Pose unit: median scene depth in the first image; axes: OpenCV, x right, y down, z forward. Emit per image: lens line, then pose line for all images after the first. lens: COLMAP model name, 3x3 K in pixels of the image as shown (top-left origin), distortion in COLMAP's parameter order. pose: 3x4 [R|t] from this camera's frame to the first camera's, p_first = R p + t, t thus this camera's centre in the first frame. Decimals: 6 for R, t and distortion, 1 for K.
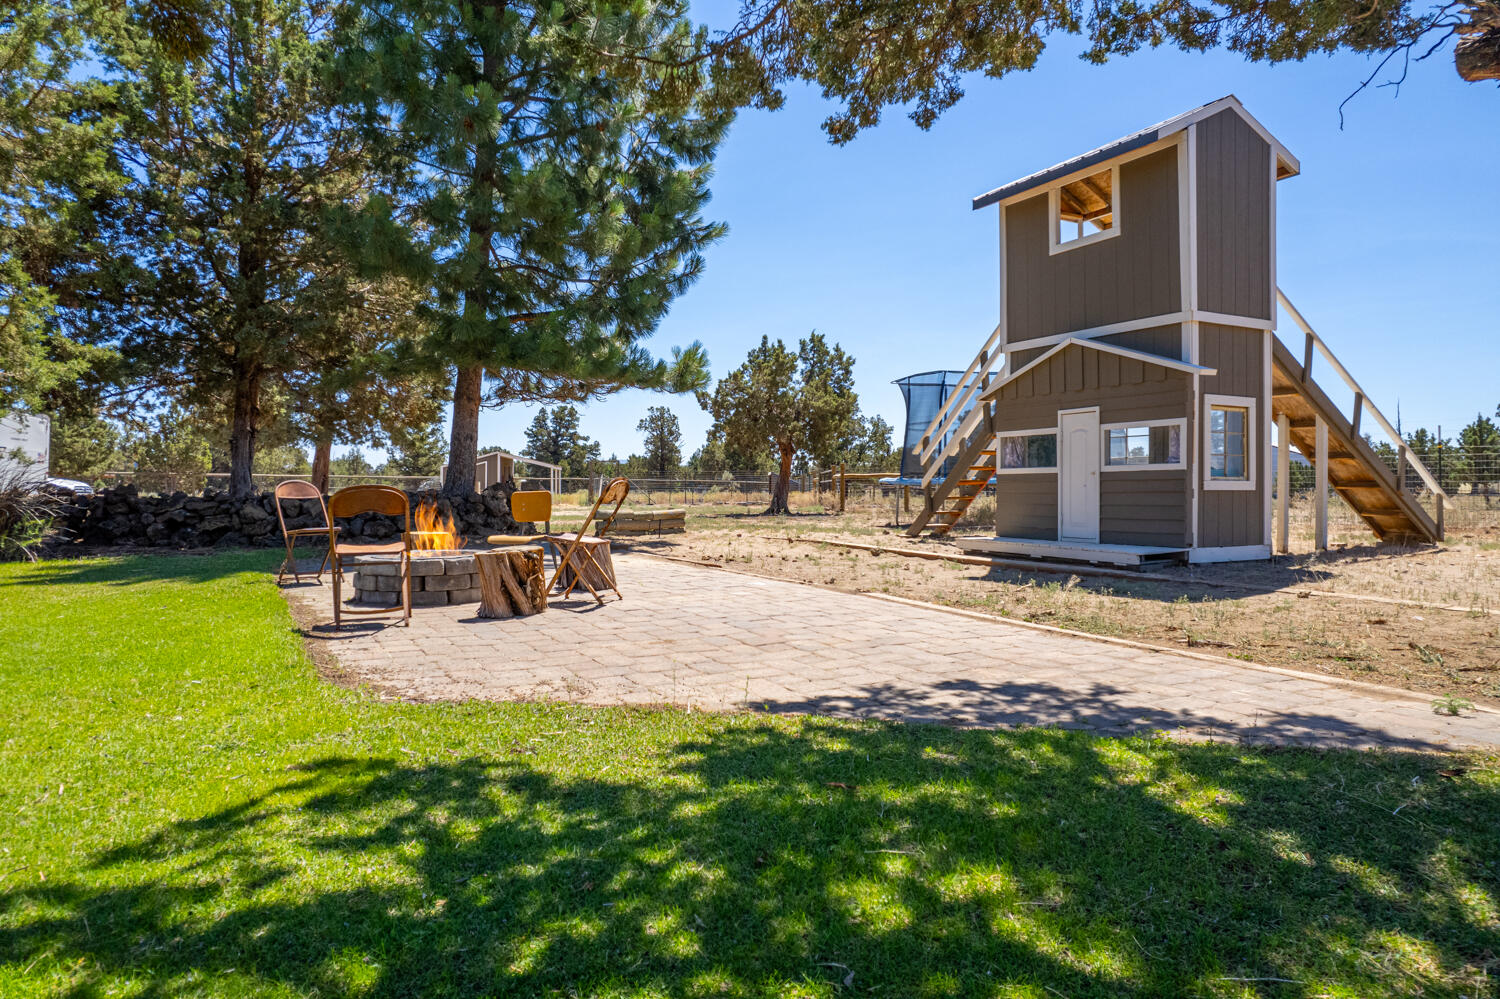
lens RADIAL K [[952.2, 0, 750.3], [0, 952.2, 489.4], [0, 0, 1]] dist [0.009126, 0.000857]
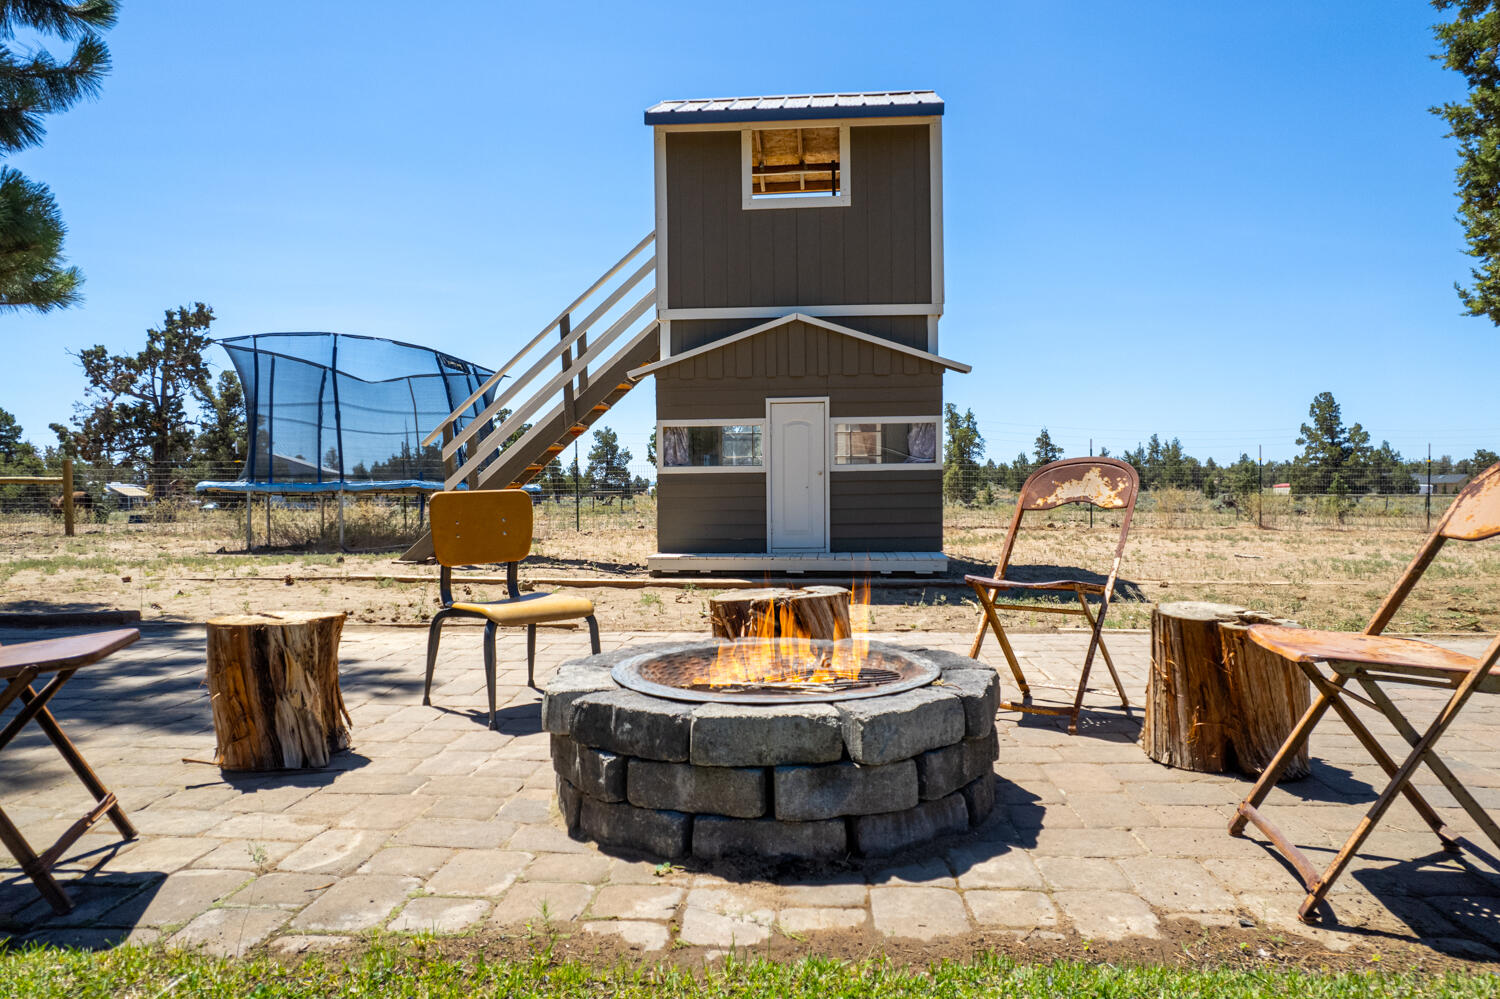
lens RADIAL K [[952.2, 0, 750.1], [0, 952.2, 507.2], [0, 0, 1]] dist [0.009126, 0.000857]
pose [[0.545143, -0.014152, 0.838224, -0.400060], [0.008993, 0.999899, 0.011033, 0.004521], [-0.838295, 0.001524, 0.545215, 0.568672]]
